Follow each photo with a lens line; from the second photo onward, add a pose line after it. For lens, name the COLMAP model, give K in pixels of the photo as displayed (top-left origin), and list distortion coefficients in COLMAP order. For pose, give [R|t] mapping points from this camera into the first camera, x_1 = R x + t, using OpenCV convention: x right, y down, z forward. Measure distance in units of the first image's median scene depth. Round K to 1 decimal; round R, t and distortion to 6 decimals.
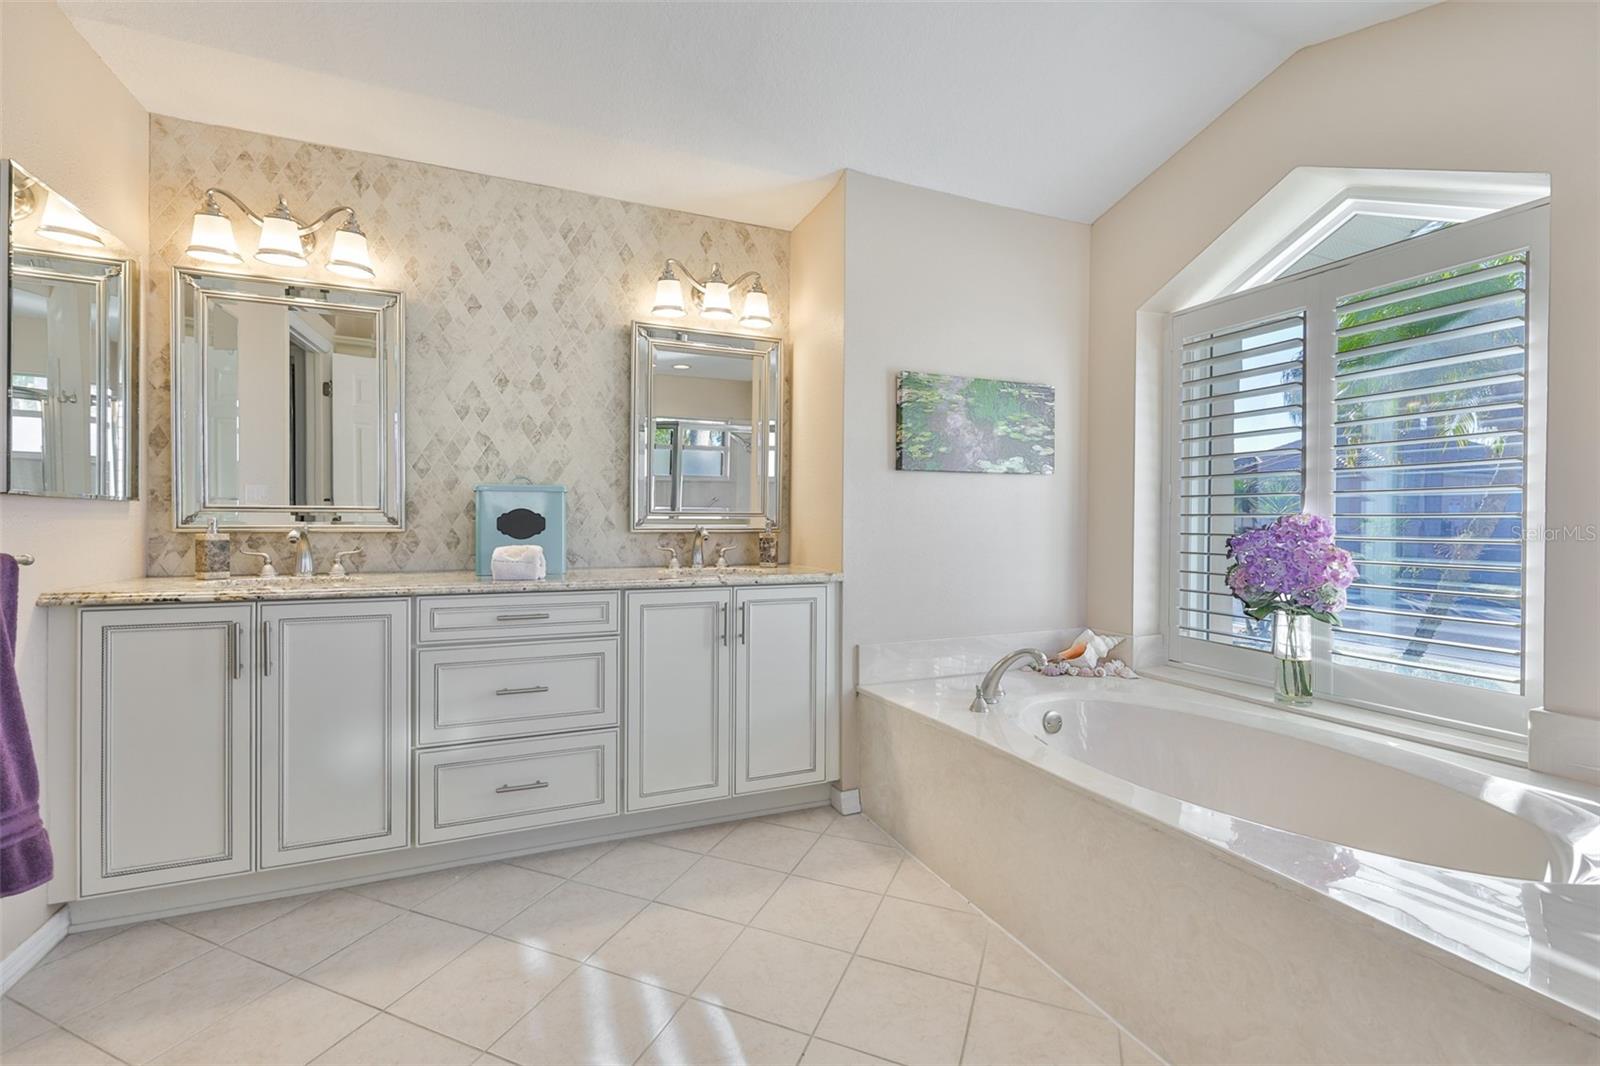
lens RADIAL K [[689.0, 0, 807.4], [0, 689.0, 526.4], [0, 0, 1]] dist [0.000724, 0.000448]
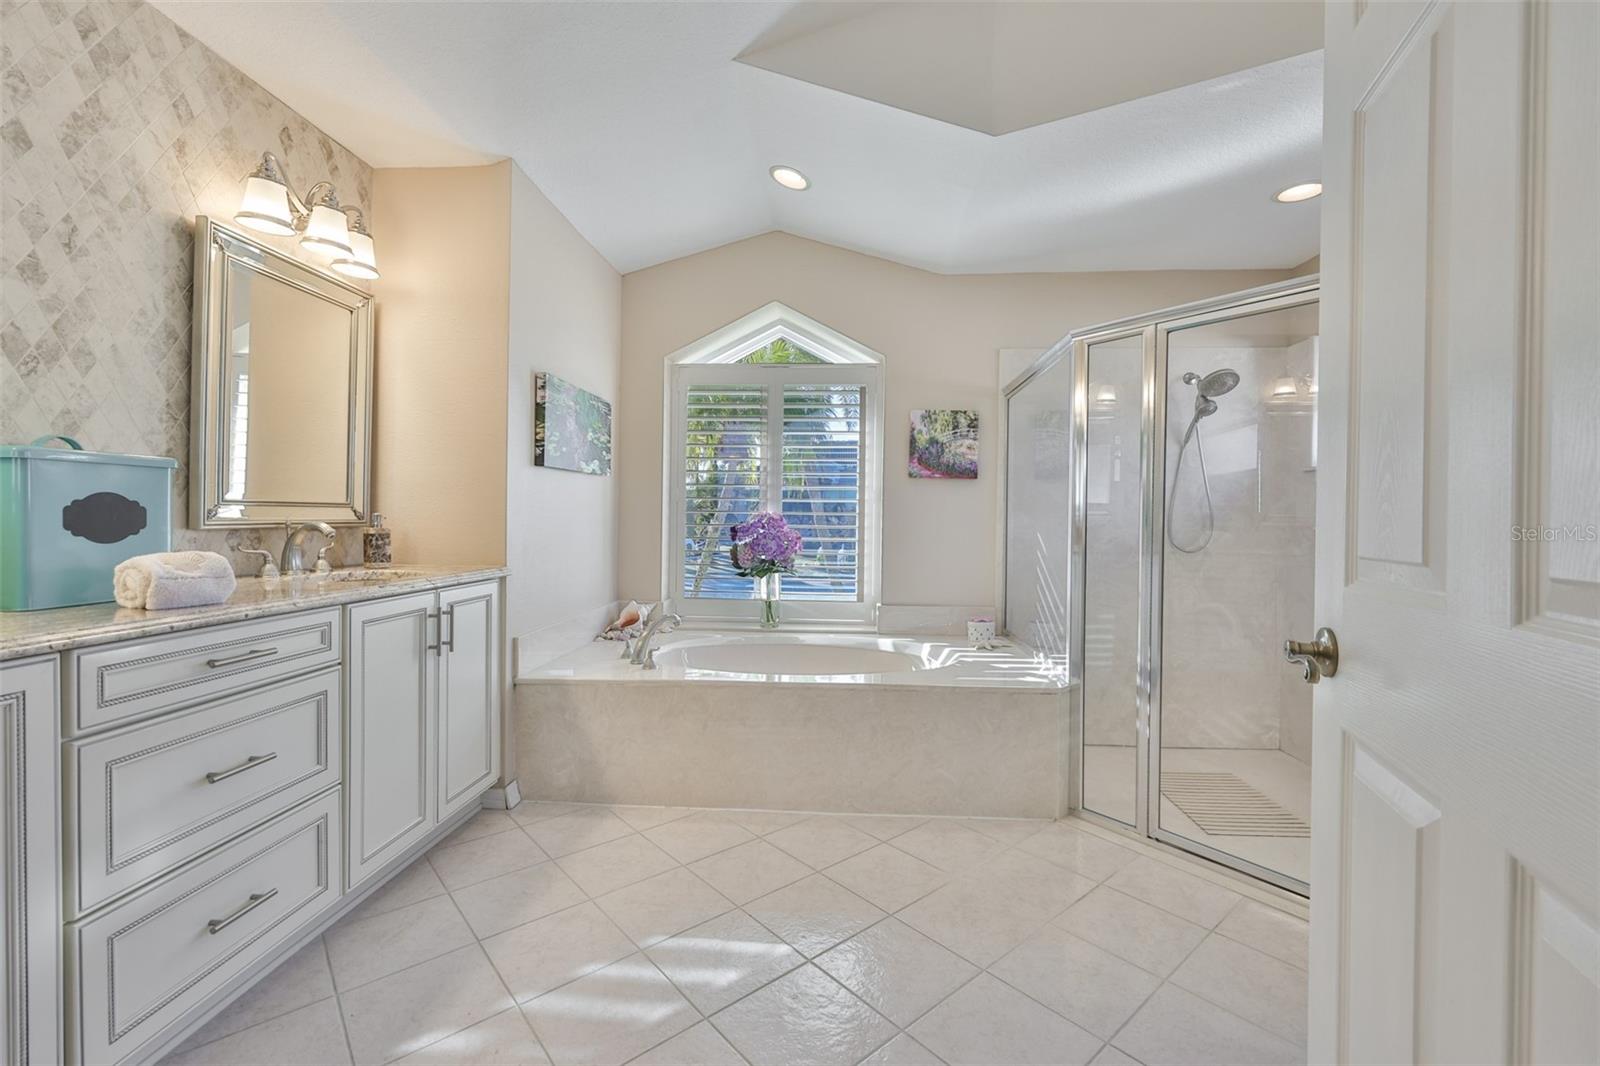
lens RADIAL K [[689.0, 0, 807.4], [0, 689.0, 526.4], [0, 0, 1]] dist [0.000724, 0.000448]
pose [[0.438463, -0.011034, 0.898681, -0.633432], [-0.003646, 0.999895, 0.014056, -0.006255], [-0.898742, -0.009439, 0.438377, 0.174662]]
